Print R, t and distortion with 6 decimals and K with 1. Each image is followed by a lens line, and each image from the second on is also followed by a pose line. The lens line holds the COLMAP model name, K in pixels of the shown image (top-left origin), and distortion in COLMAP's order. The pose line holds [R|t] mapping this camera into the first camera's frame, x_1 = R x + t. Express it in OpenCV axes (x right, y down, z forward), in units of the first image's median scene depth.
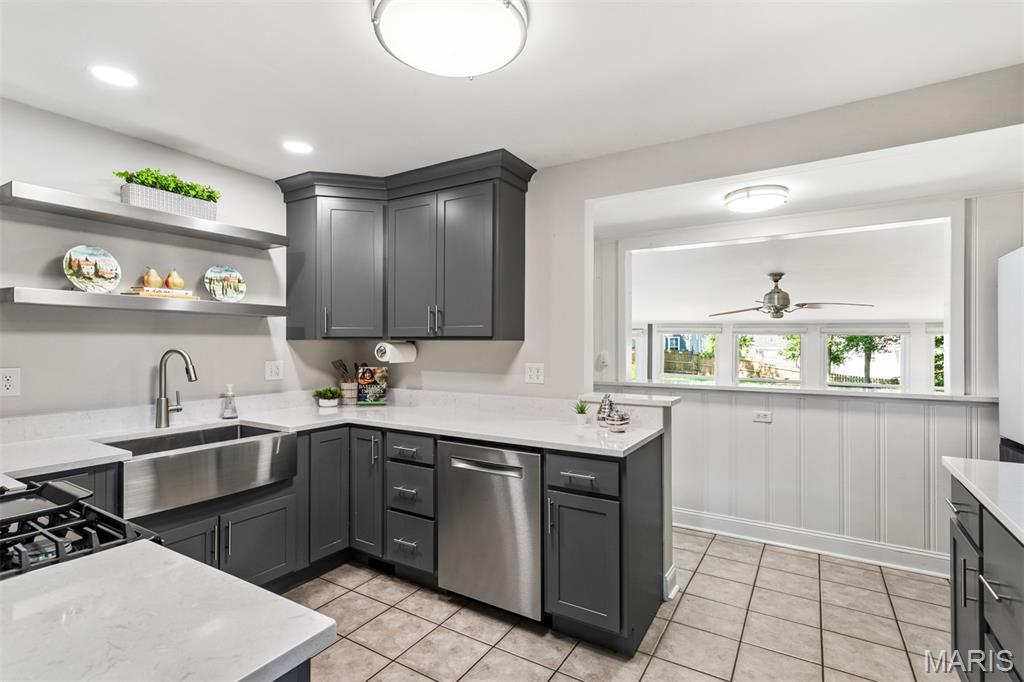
lens RADIAL K [[486.8, 0, 512.7], [0, 486.8, 344.4], [0, 0, 1]] dist [-0.003478, 0.001869]
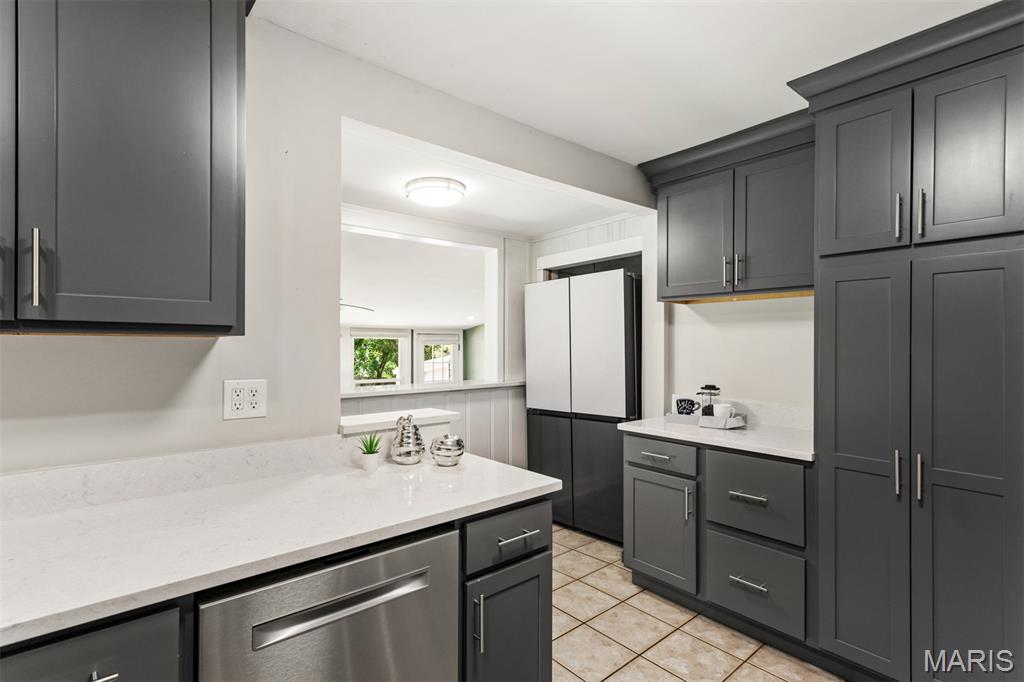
lens RADIAL K [[486.8, 0, 512.9], [0, 486.8, 343.4], [0, 0, 1]] dist [-0.003478, 0.001869]
pose [[0.323221, 0.002890, 0.946319, -0.361092], [0.002765, 0.999988, -0.003998, 0.002230], [-0.946319, 0.003909, 0.323209, 0.561886]]
